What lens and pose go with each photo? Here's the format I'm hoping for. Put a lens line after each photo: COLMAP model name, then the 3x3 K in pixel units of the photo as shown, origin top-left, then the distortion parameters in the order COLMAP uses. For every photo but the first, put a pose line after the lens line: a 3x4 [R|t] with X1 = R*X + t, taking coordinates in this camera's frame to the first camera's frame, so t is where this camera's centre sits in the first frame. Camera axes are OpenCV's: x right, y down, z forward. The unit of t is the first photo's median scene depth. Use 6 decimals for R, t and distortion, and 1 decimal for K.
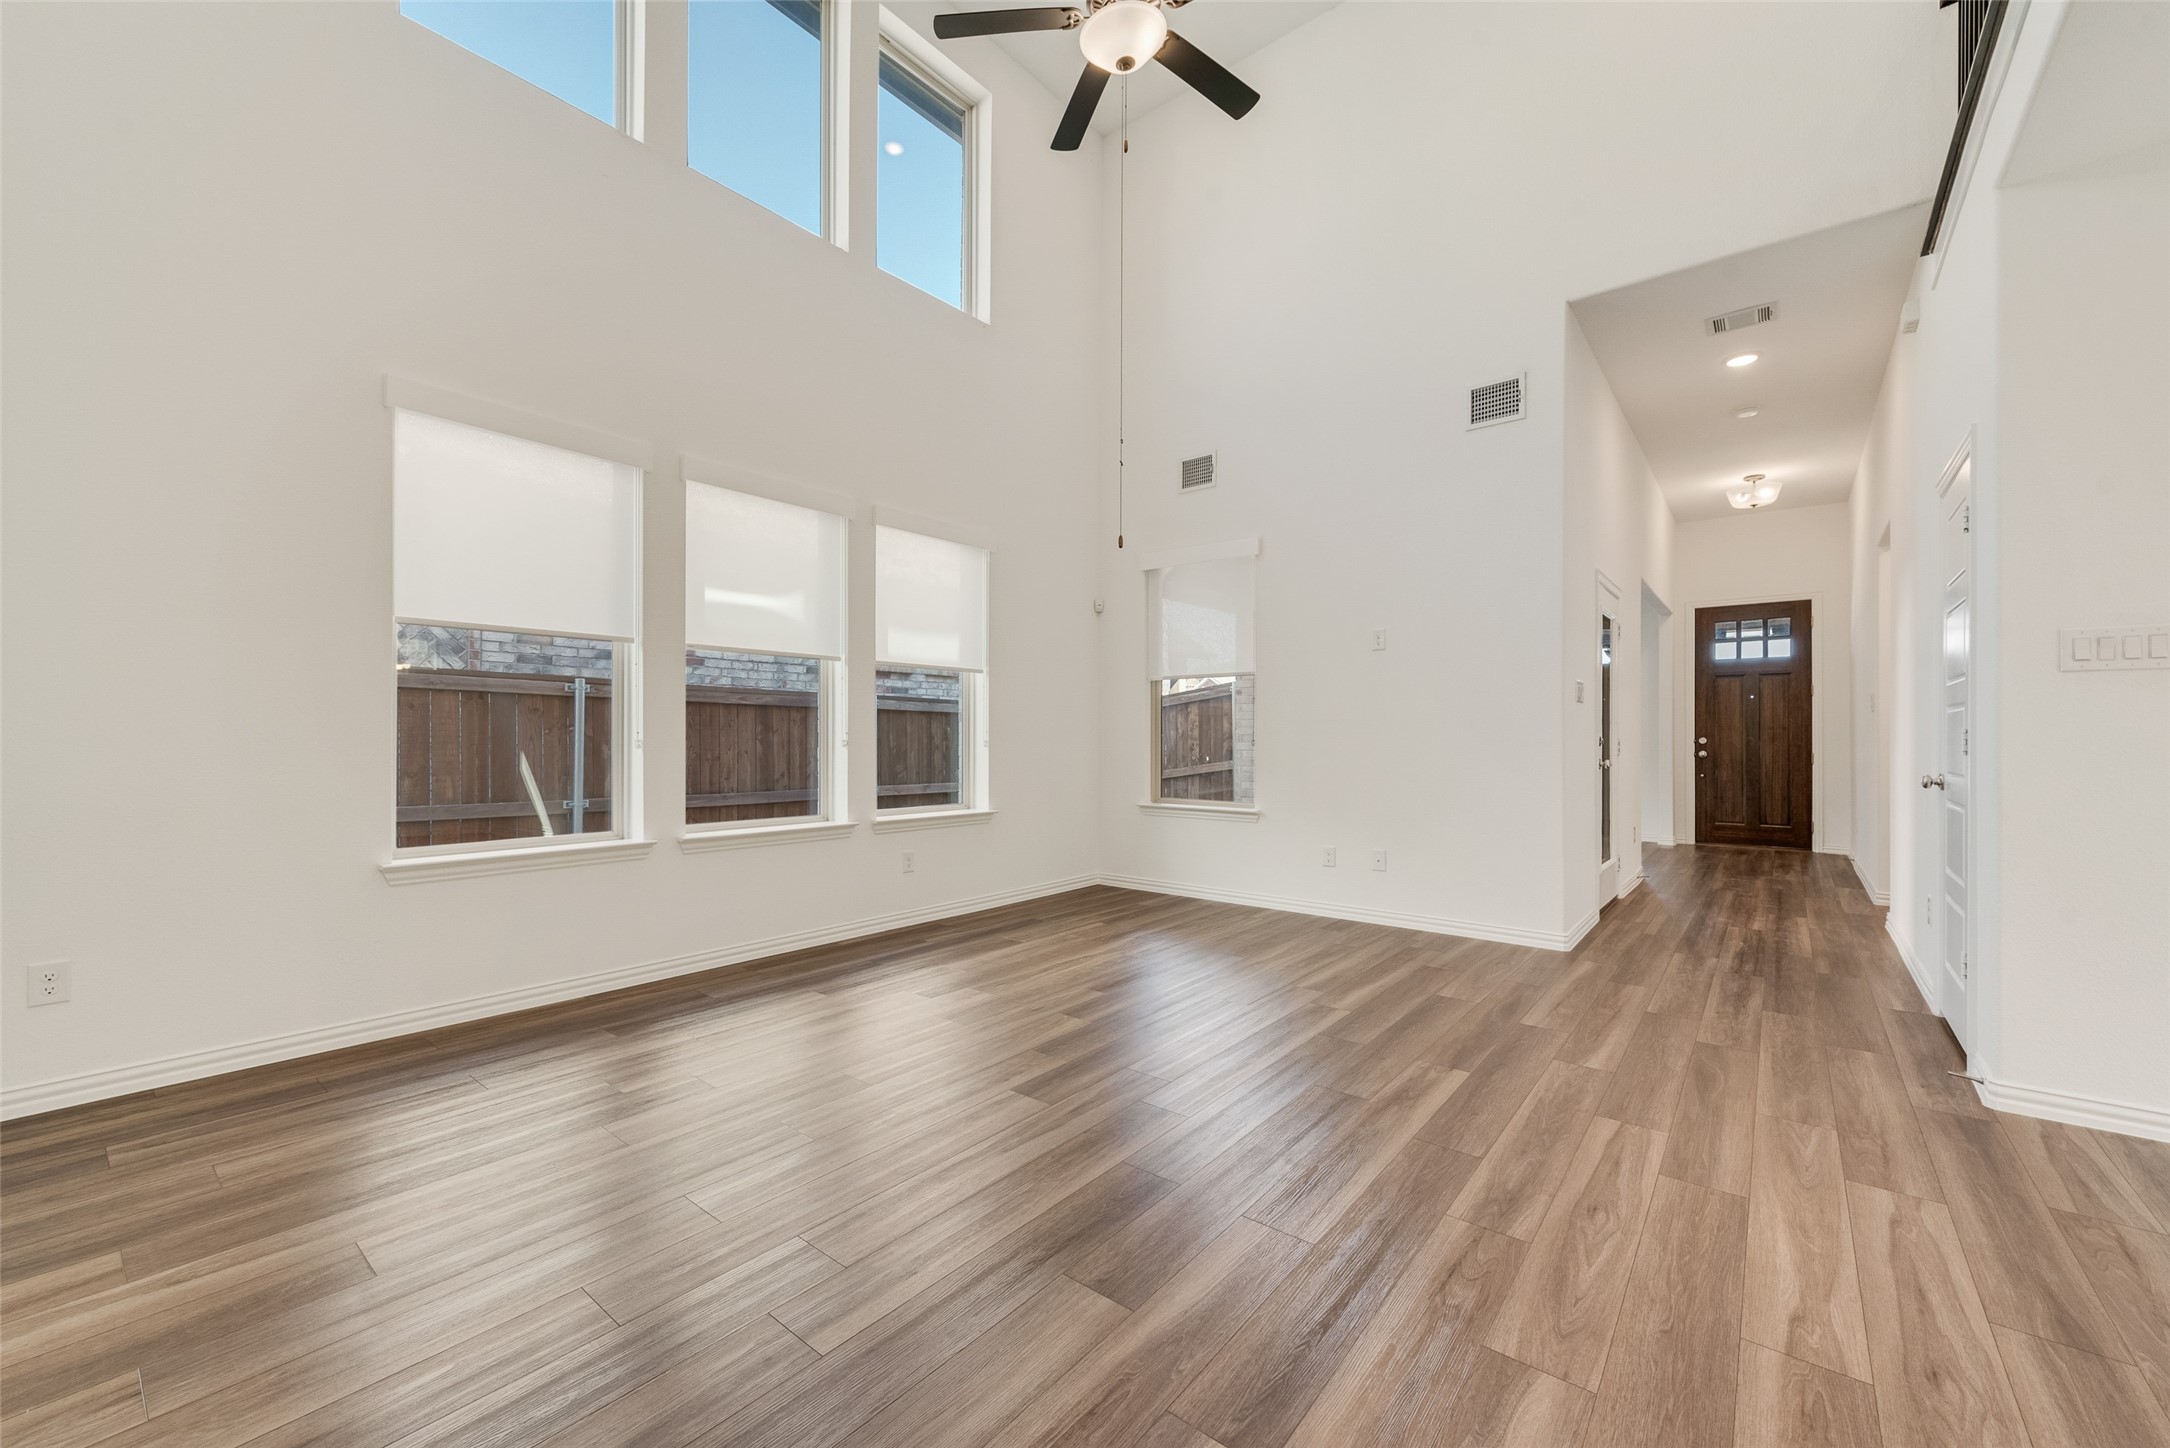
lens RADIAL K [[848.9, 0, 1098.2], [0, 848.9, 729.0], [0, 0, 1]] dist [0.002580, 0.000000]
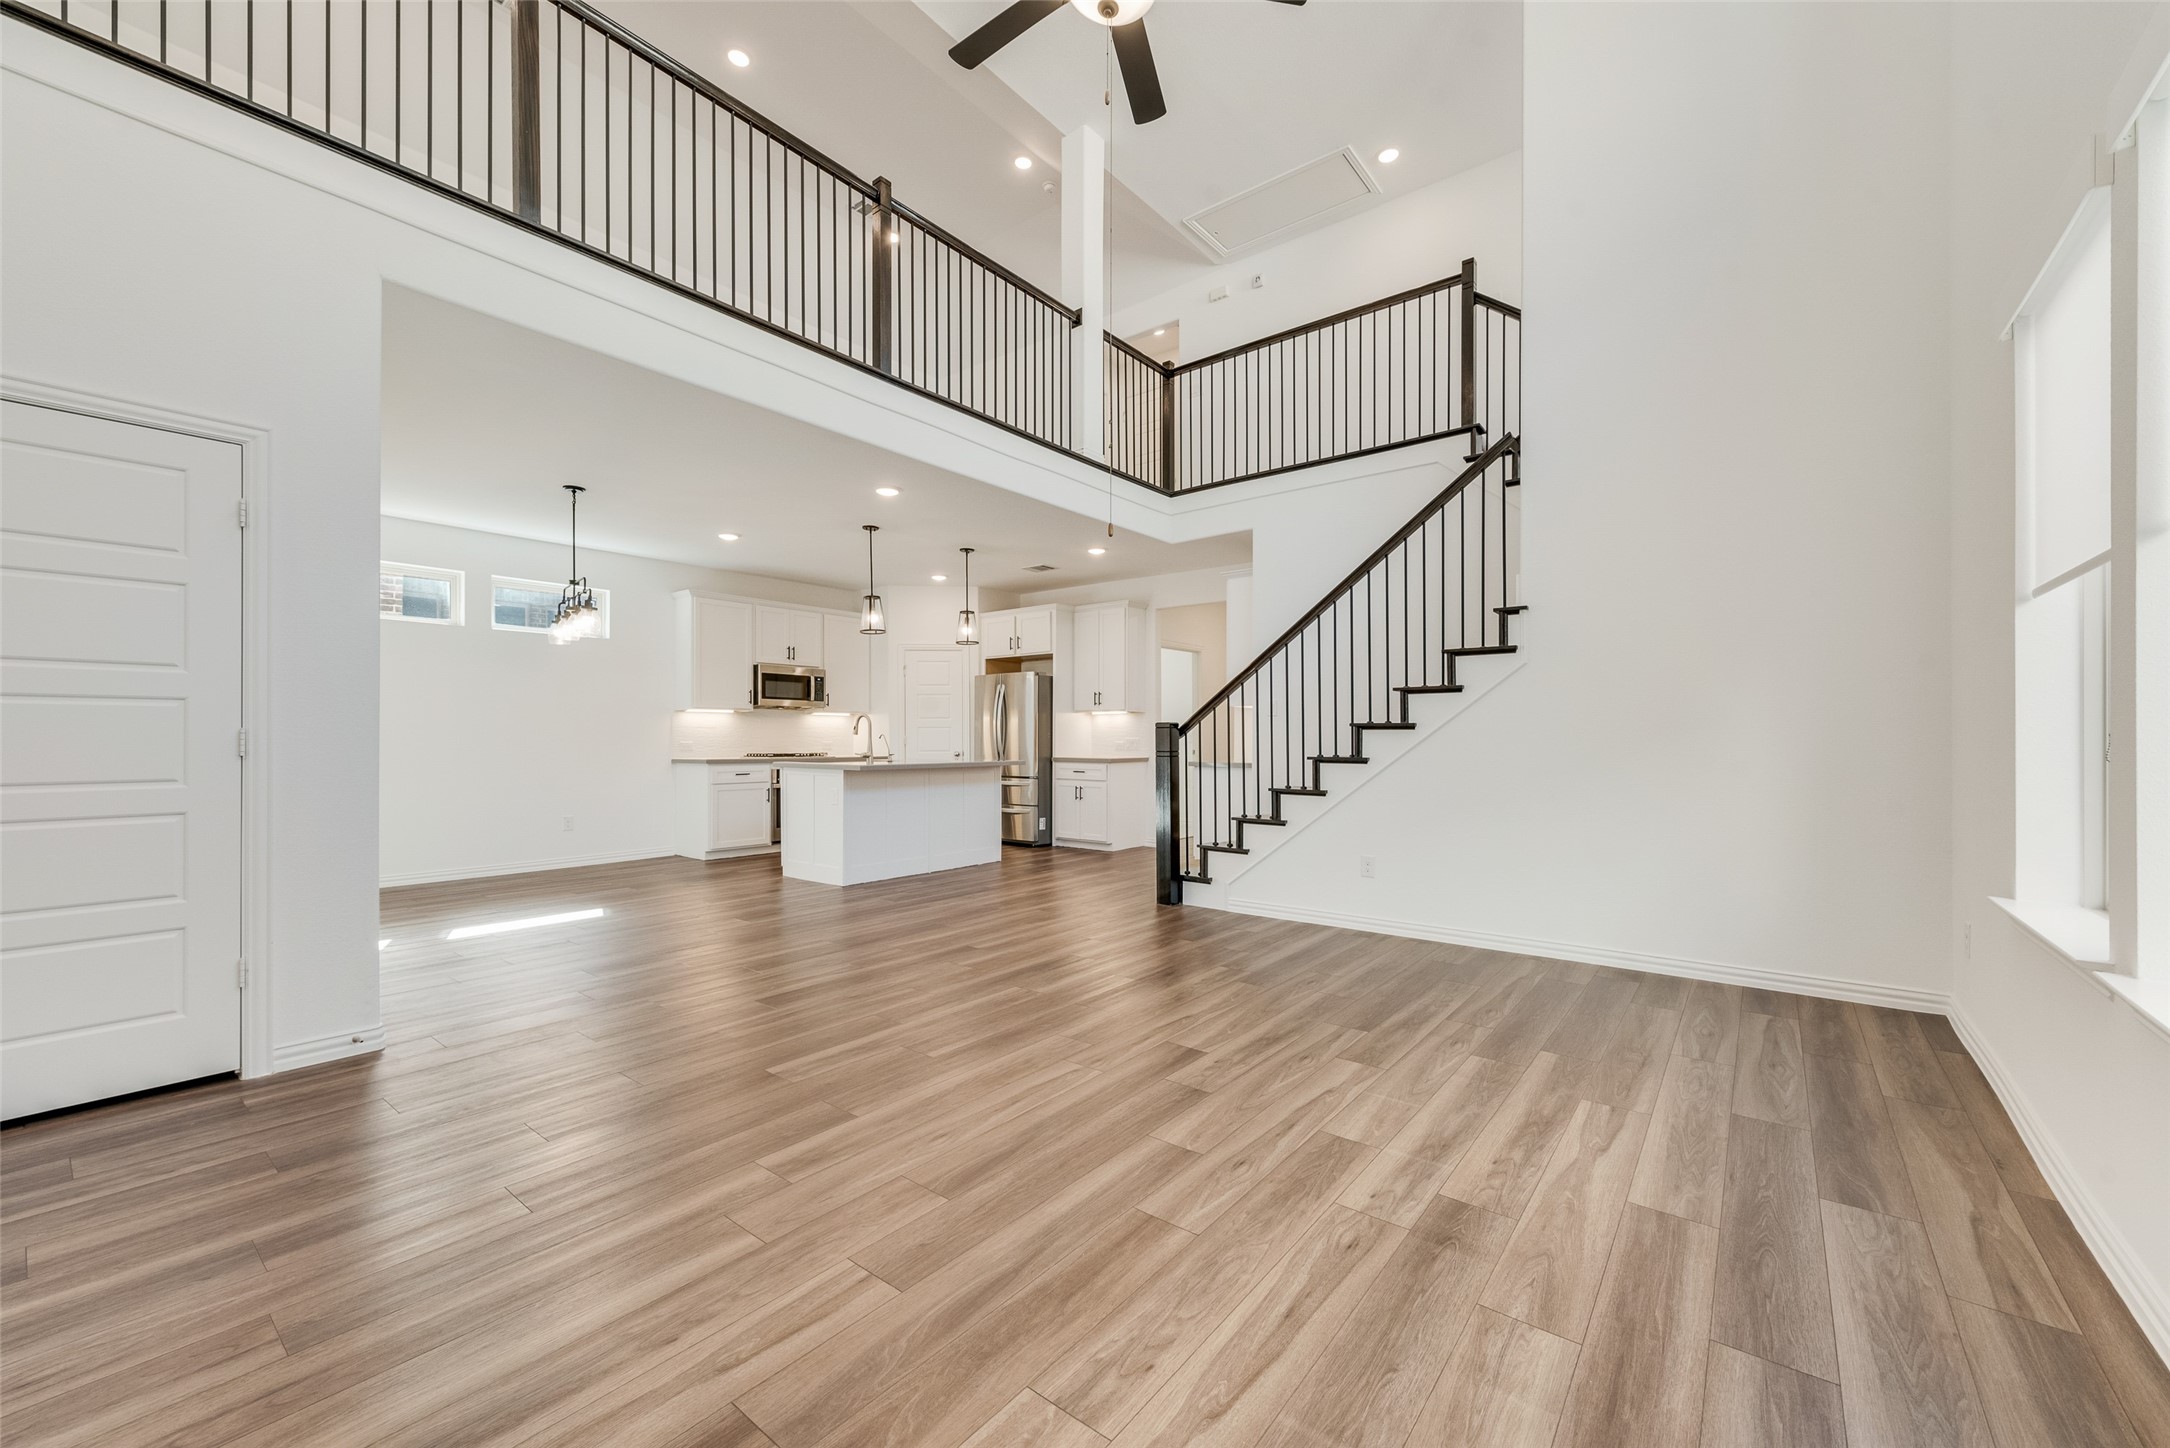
lens RADIAL K [[845.5, 0, 1082.5], [0, 845.5, 738.2], [0, 0, 1]] dist [0.000103, -0.000056]
pose [[-0.999941, -0.003578, 0.010212, 0.042225], [-0.003670, 0.999952, -0.009078, 0.013118], [-0.010179, -0.009115, -0.999907, 1.656738]]
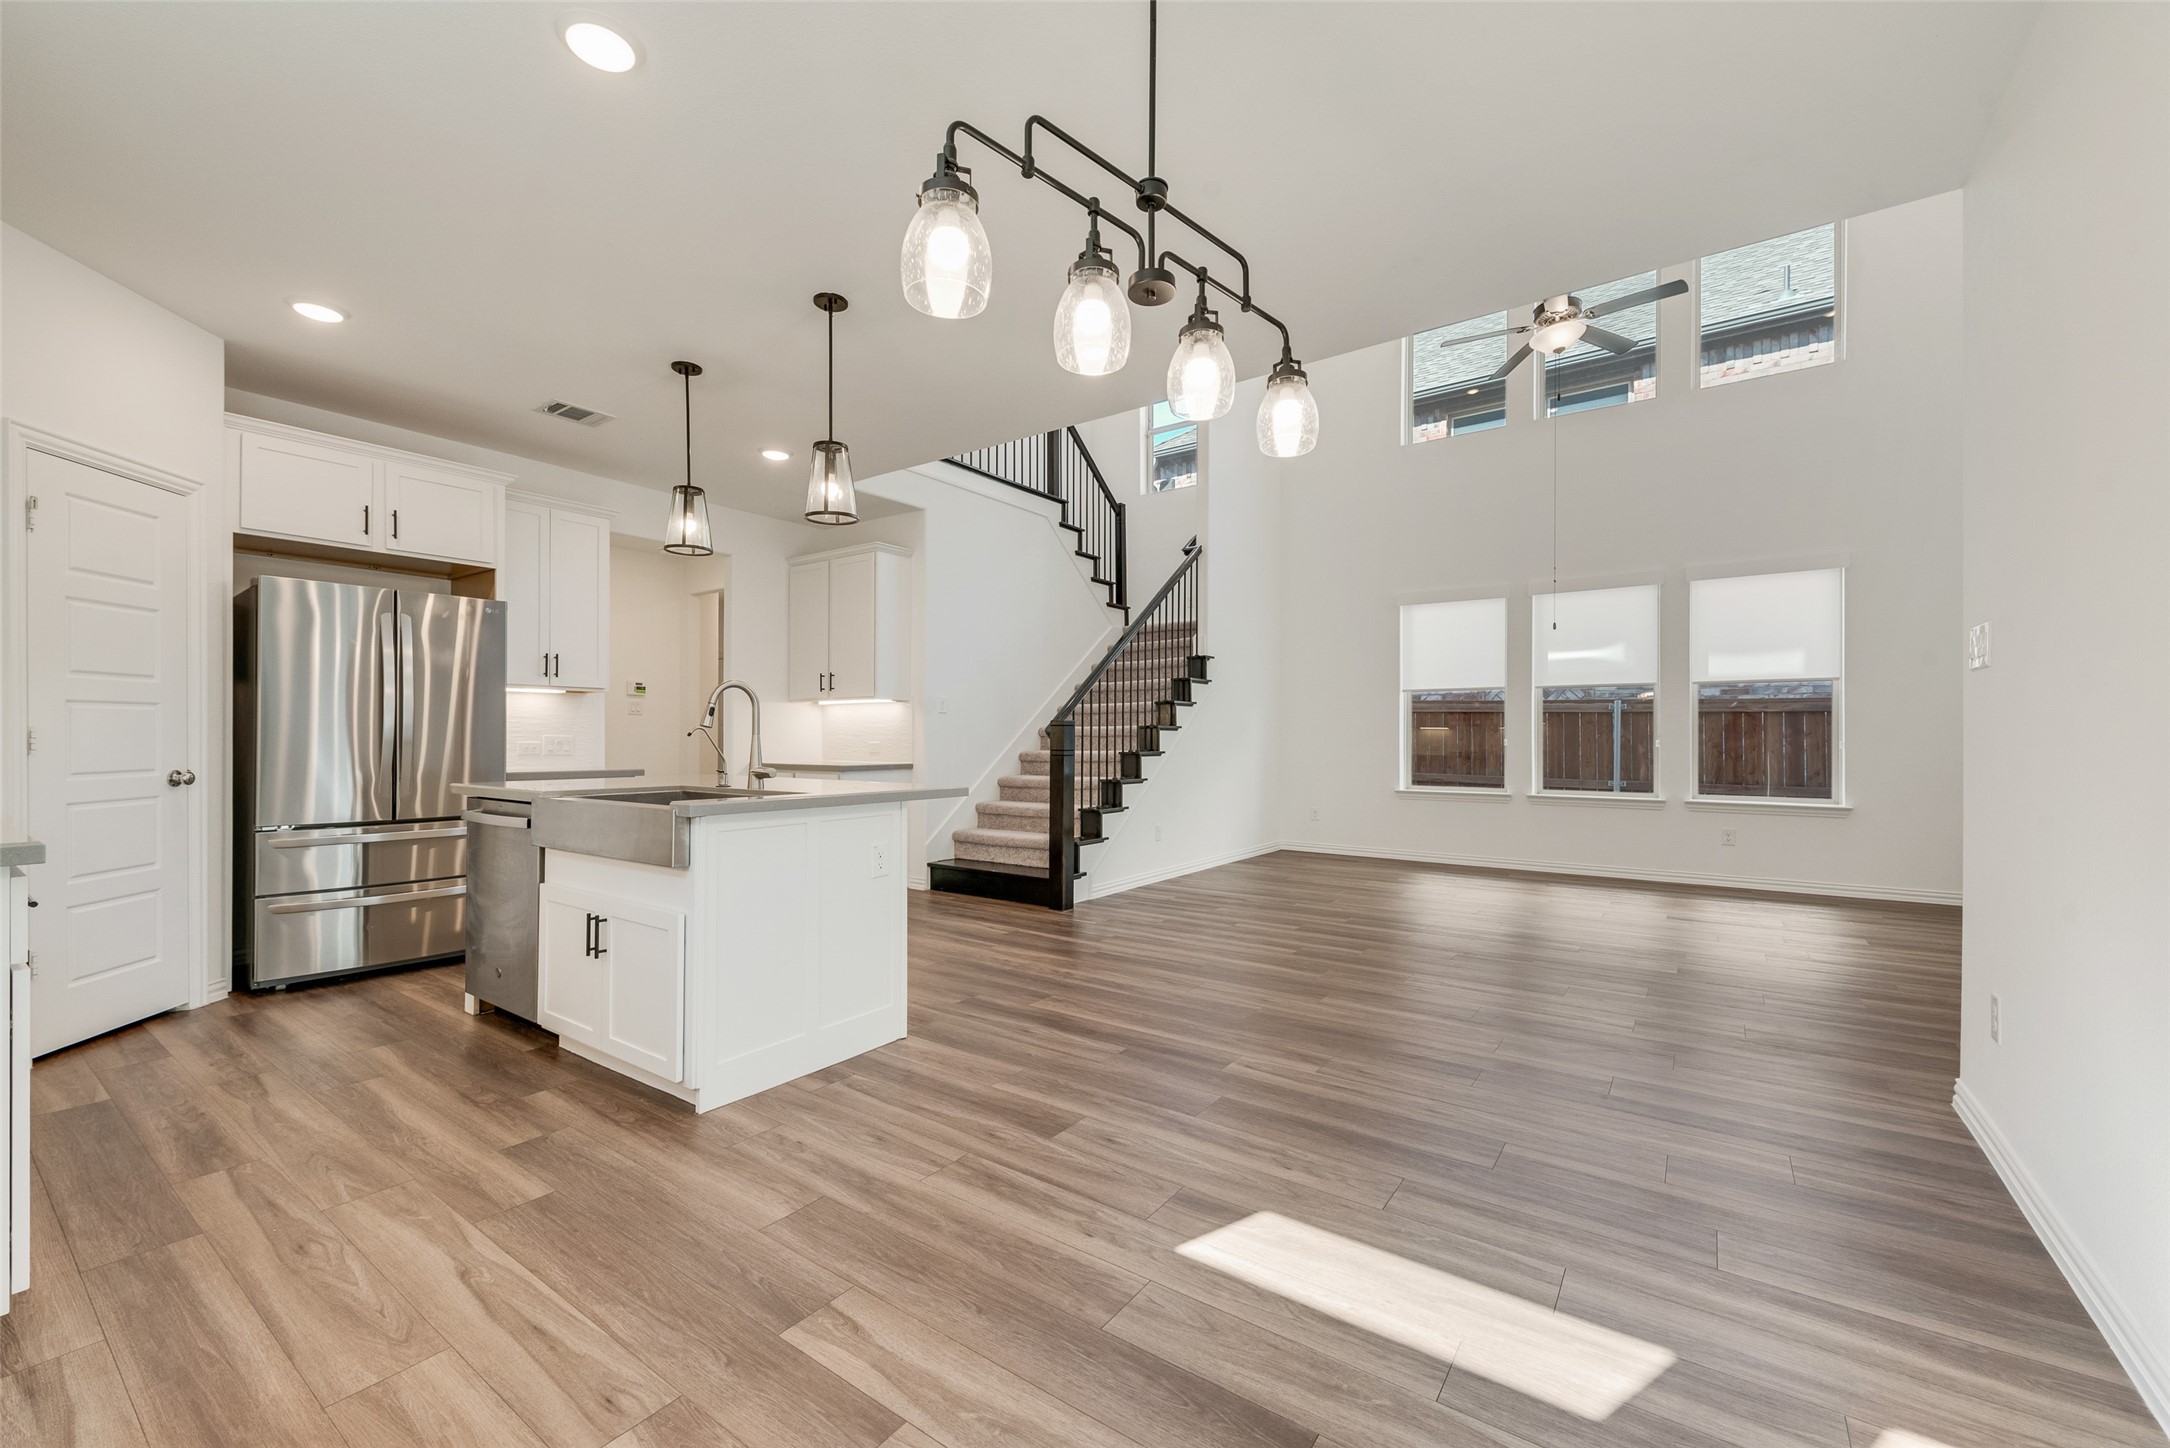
lens RADIAL K [[858.5, 0, 1075.6], [0, 858.5, 737.5], [0, 0, 1]] dist [0.002285, 0.000040]
pose [[0.039215, -0.001878, -0.999229, 1.504676], [0.006885, 0.999975, -0.001609, 0.004138], [0.999207, -0.006817, 0.039227, -0.041286]]
